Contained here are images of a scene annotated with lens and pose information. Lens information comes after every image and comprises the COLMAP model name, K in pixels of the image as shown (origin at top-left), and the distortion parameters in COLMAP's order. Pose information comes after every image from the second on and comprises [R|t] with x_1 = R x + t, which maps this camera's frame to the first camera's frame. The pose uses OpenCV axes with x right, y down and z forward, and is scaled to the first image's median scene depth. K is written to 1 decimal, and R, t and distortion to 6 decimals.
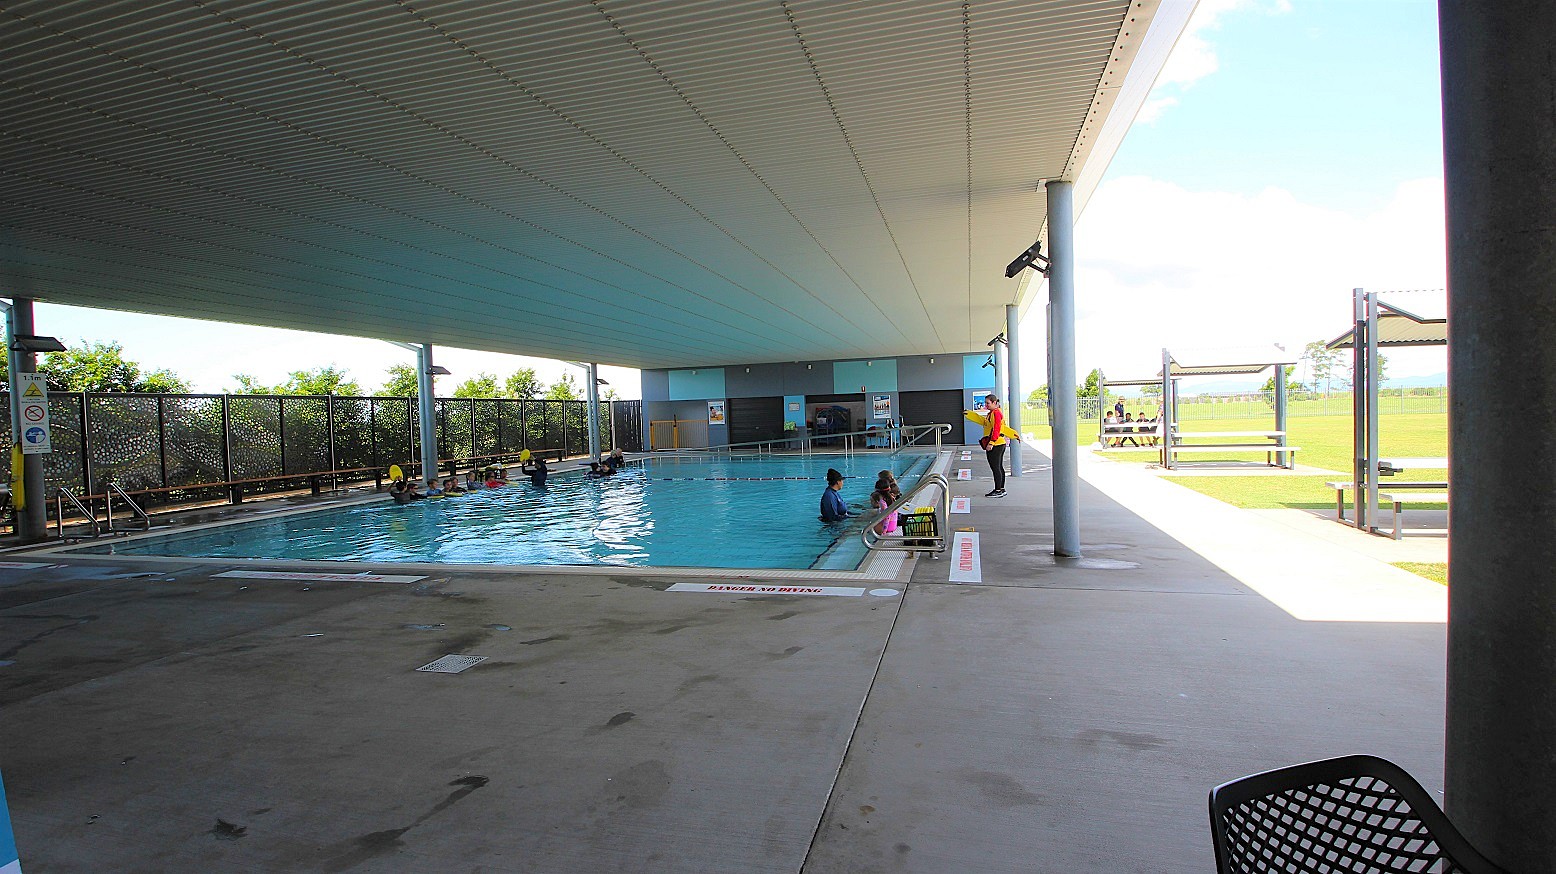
lens RADIAL K [[735.2, 0, 778.0], [0, 735.2, 437.0], [0, 0, 1]] dist [-0.002809, -0.001018]
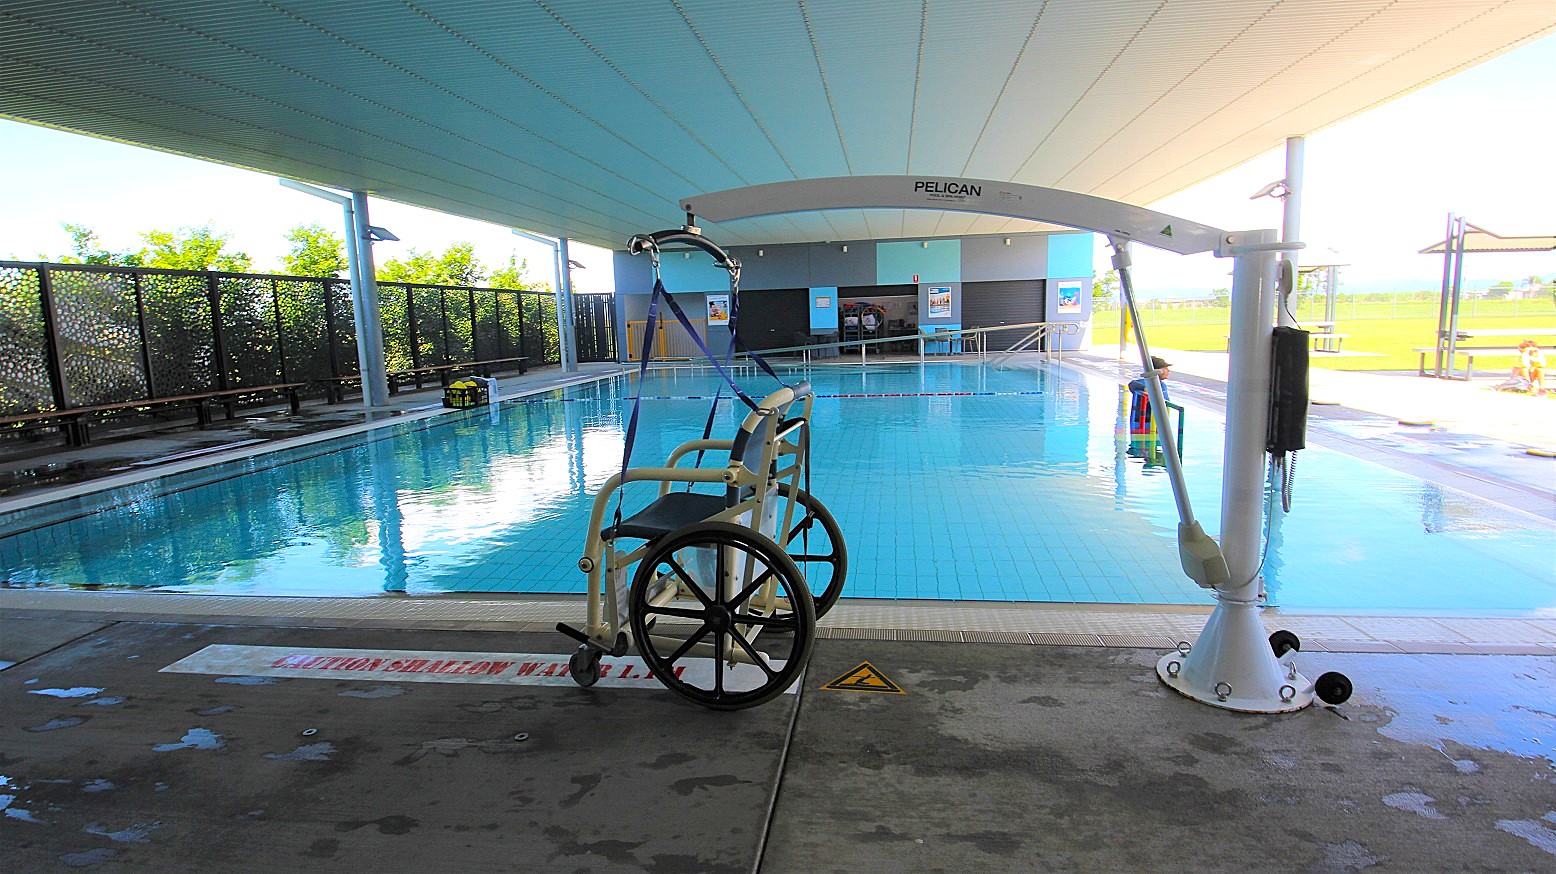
lens RADIAL K [[846.6, 0, 778.0], [0, 846.6, 437.0], [0, 0, 1]] dist [0.003641, -0.016721]
pose [[0.991189, -0.017103, 0.131349, -0.152519], [0.003590, 0.994734, 0.102429, 0.008146], [-0.132409, -0.101055, 0.986030, 0.143891]]
